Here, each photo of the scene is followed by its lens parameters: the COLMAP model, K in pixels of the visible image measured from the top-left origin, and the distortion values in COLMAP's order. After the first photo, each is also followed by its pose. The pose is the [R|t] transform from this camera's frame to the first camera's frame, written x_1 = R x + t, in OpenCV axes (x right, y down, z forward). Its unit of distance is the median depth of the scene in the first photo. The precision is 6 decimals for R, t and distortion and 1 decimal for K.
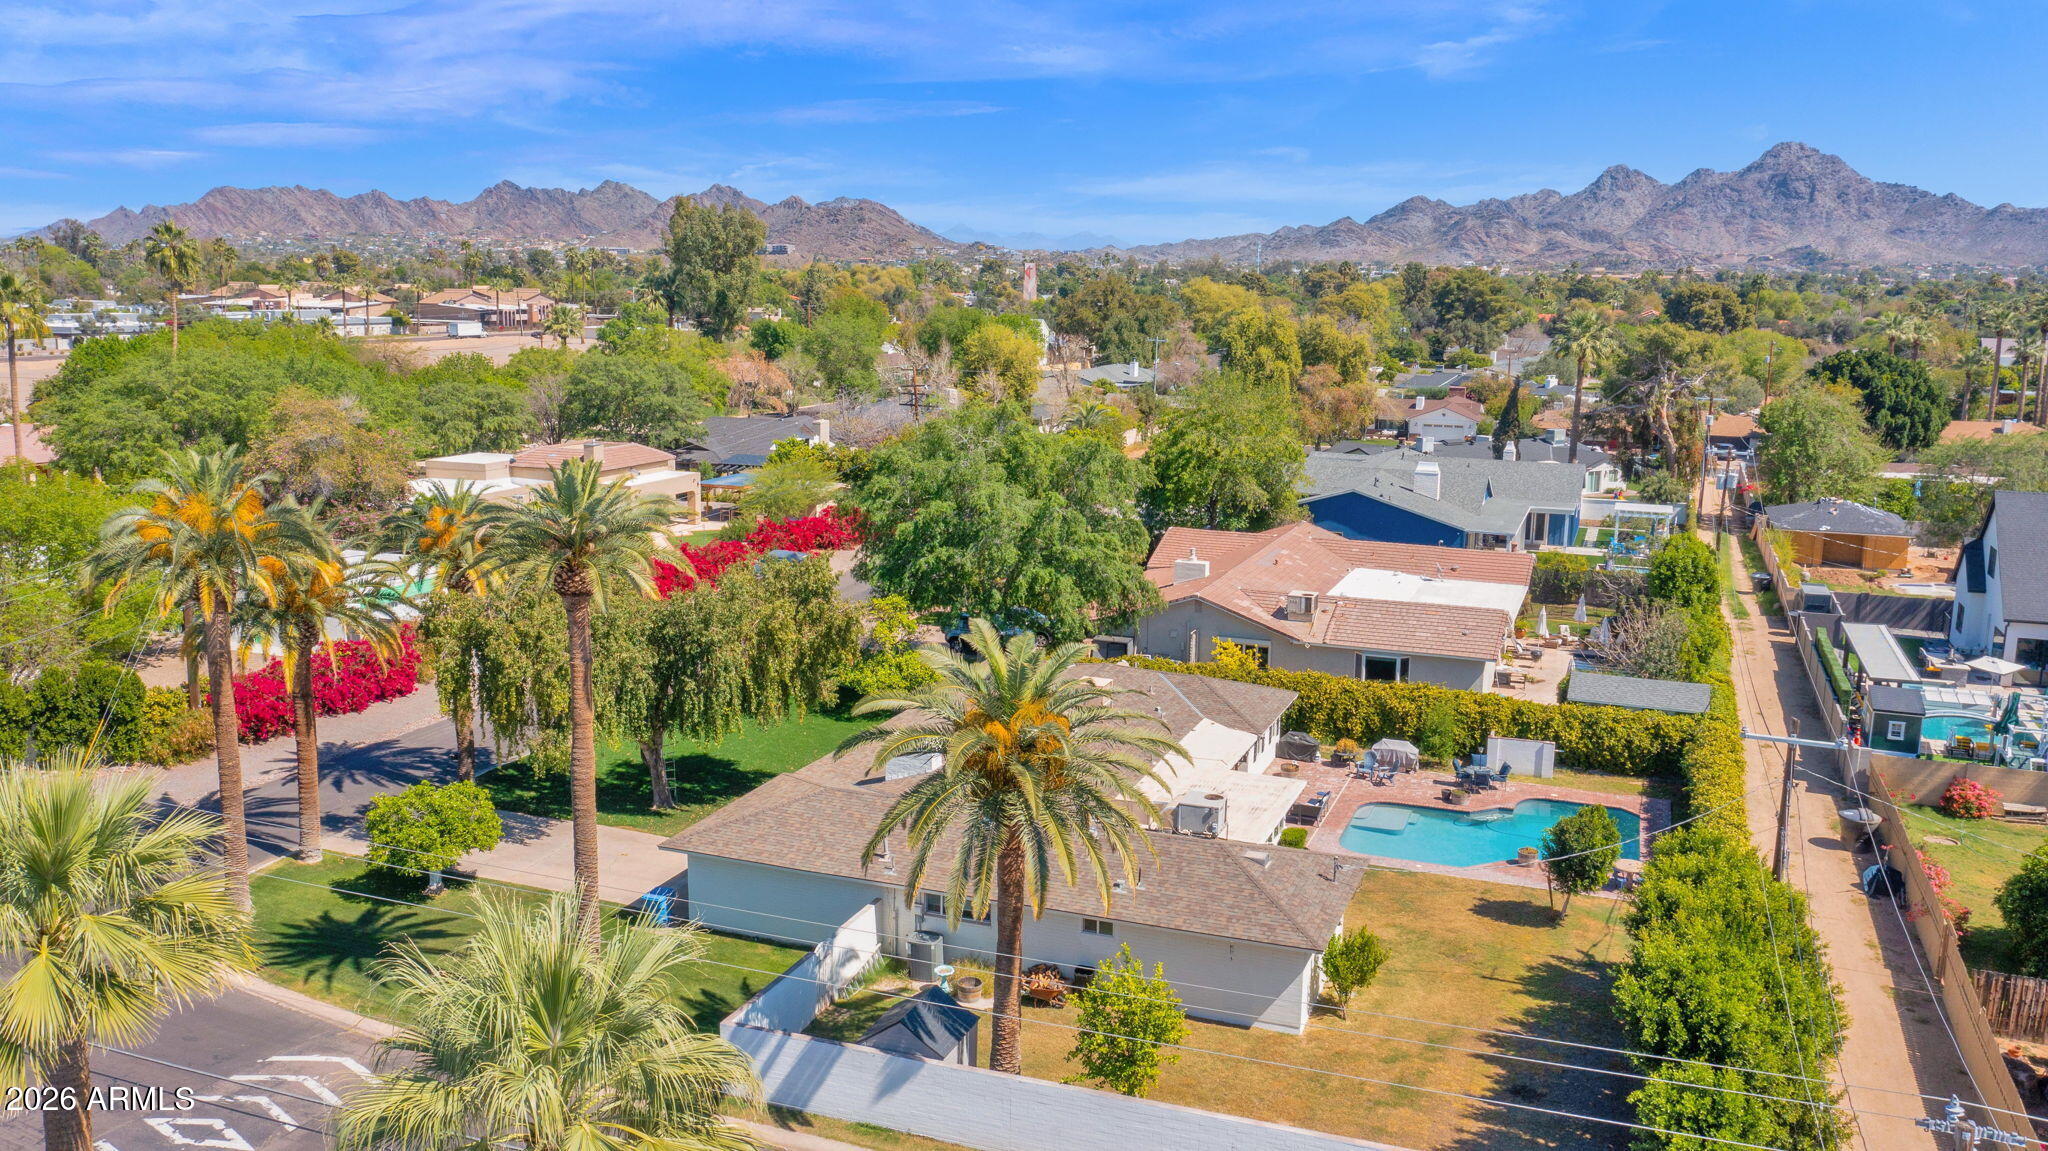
lens RADIAL K [[1623.0, 0, 1024.0], [0, 1623.0, 575.5], [0, 0, 1]] dist [-0.002844, 0.008322]
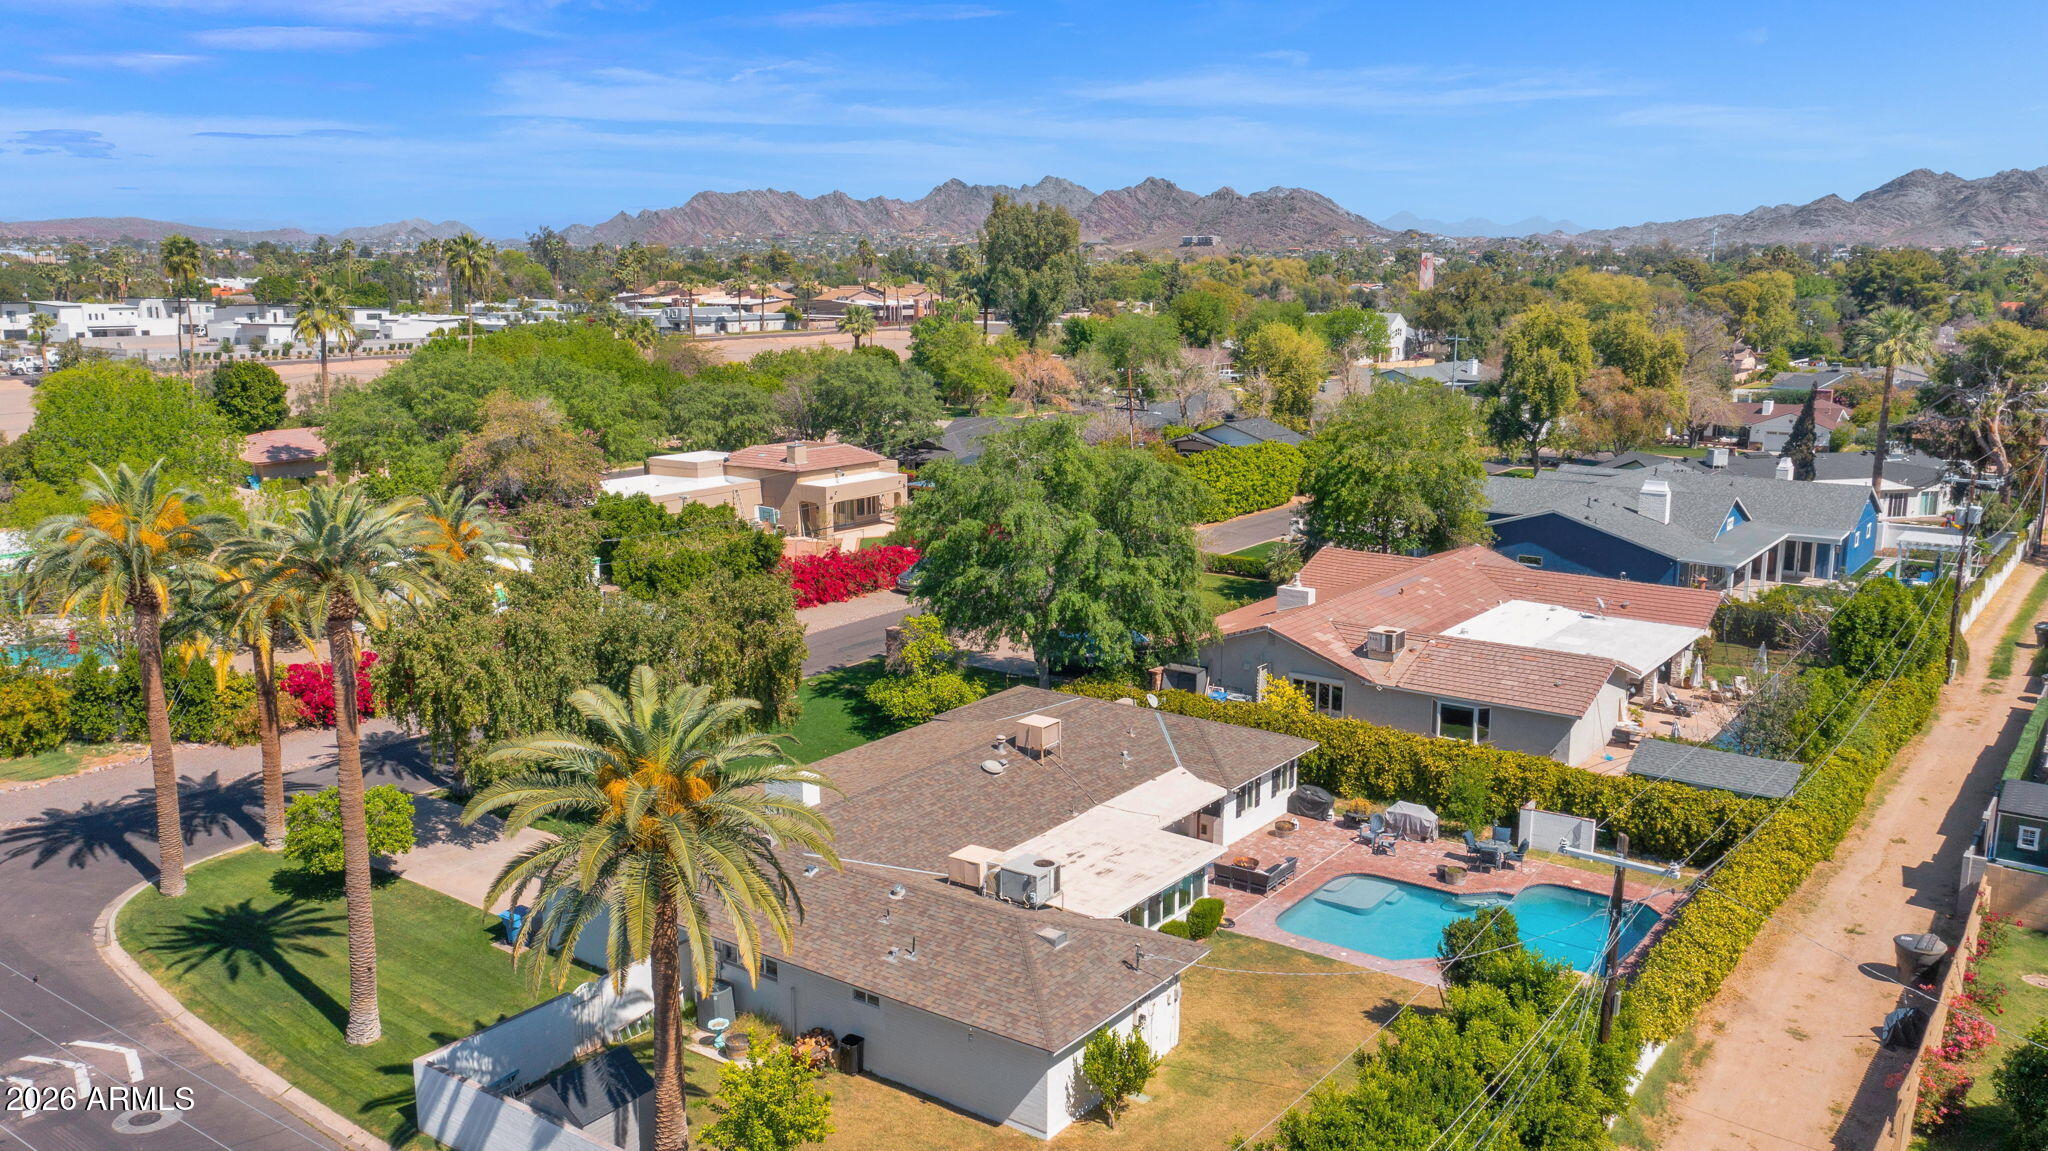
lens RADIAL K [[1623.0, 0, 1024.0], [0, 1623.0, 575.5], [0, 0, 1]] dist [-0.002844, 0.008322]
pose [[0.965357, 0.036888, -0.258311, 0.164024], [-0.035404, 0.999319, 0.010398, -0.016842], [0.258519, -0.000893, 0.966006, 0.054876]]
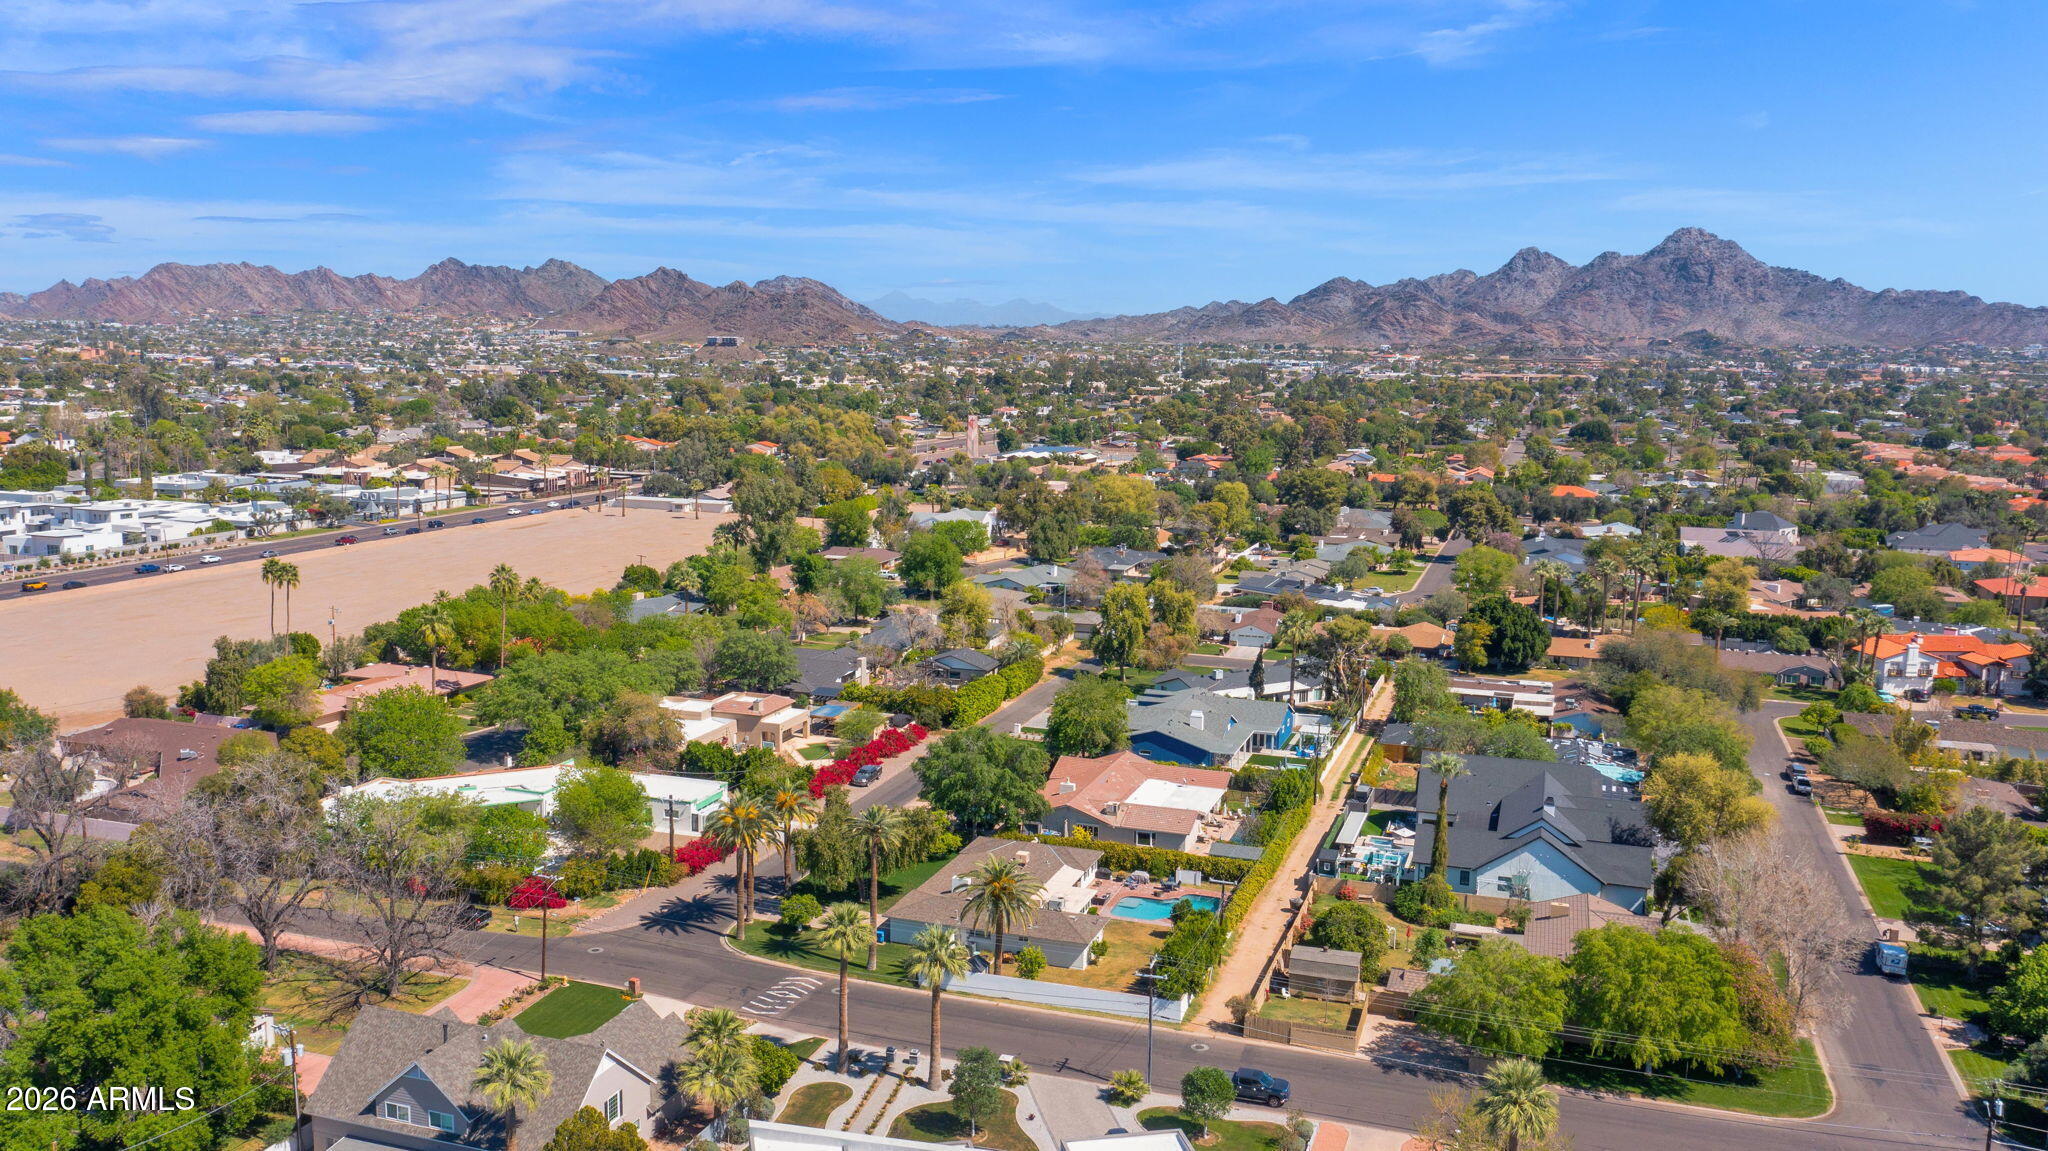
lens RADIAL K [[1623.0, 0, 1024.0], [0, 1623.0, 575.5], [0, 0, 1]] dist [-0.002844, 0.008322]
pose [[0.999203, -0.001975, 0.039868, -0.037351], [0.003494, 0.999269, -0.038077, -0.177457], [-0.039763, 0.038186, 0.998479, -1.039393]]
